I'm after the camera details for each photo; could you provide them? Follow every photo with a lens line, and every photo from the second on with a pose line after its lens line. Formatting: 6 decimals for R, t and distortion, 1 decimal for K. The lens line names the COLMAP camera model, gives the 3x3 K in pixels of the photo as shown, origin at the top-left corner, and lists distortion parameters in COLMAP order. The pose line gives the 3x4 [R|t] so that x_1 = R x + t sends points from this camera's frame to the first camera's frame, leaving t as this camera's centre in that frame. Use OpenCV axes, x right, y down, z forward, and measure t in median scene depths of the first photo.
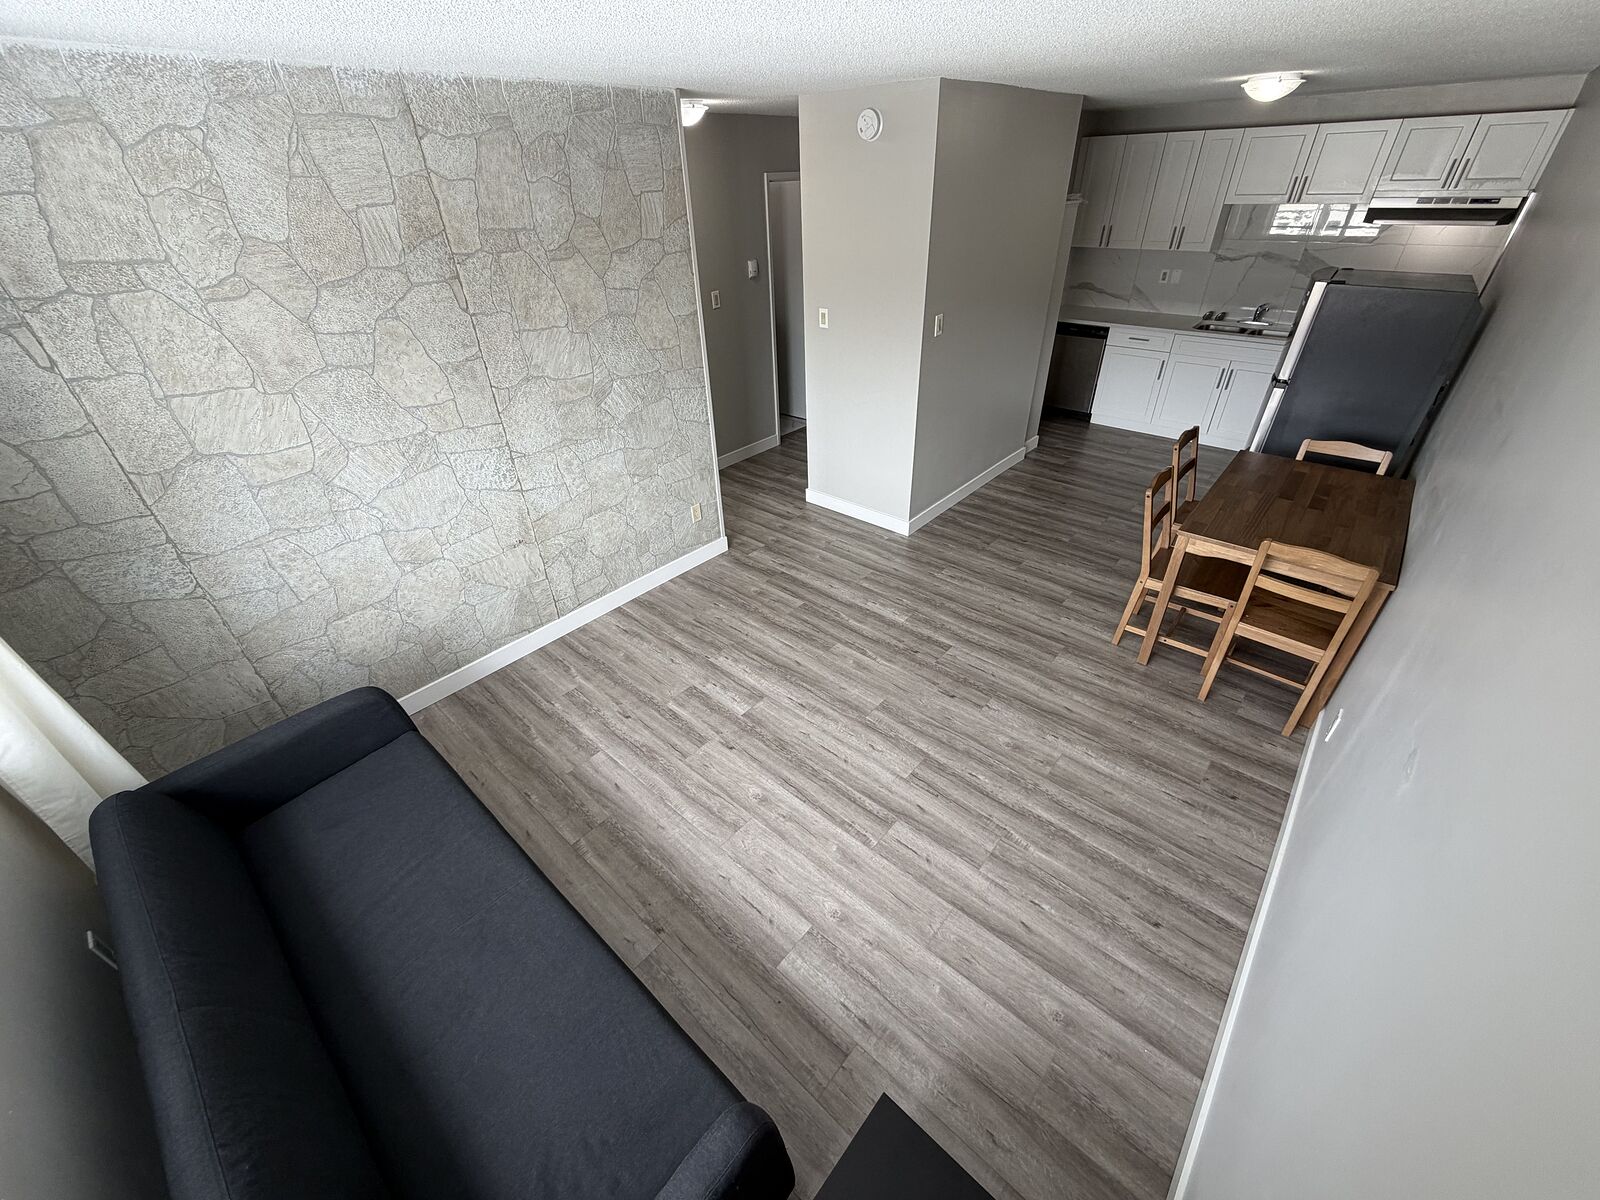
lens RADIAL K [[636.1, 0, 792.5], [0, 636.1, 596.2], [0, 0, 1]] dist [0.001500, 0.000247]
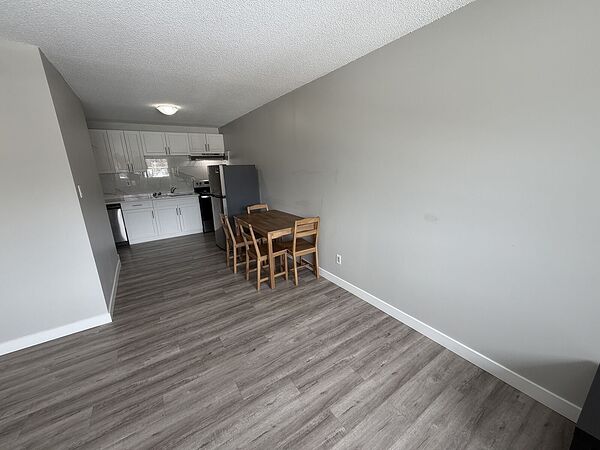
lens RADIAL K [[238.5, 0, 299.4], [0, 238.5, 226.1], [0, 0, 1]] dist [0.001500, 0.000247]
pose [[0.254572, -0.221672, 0.941305, -0.250657], [0.553359, 0.831660, 0.046198, -0.084919], [-0.793087, 0.509119, 0.334382, 0.464359]]
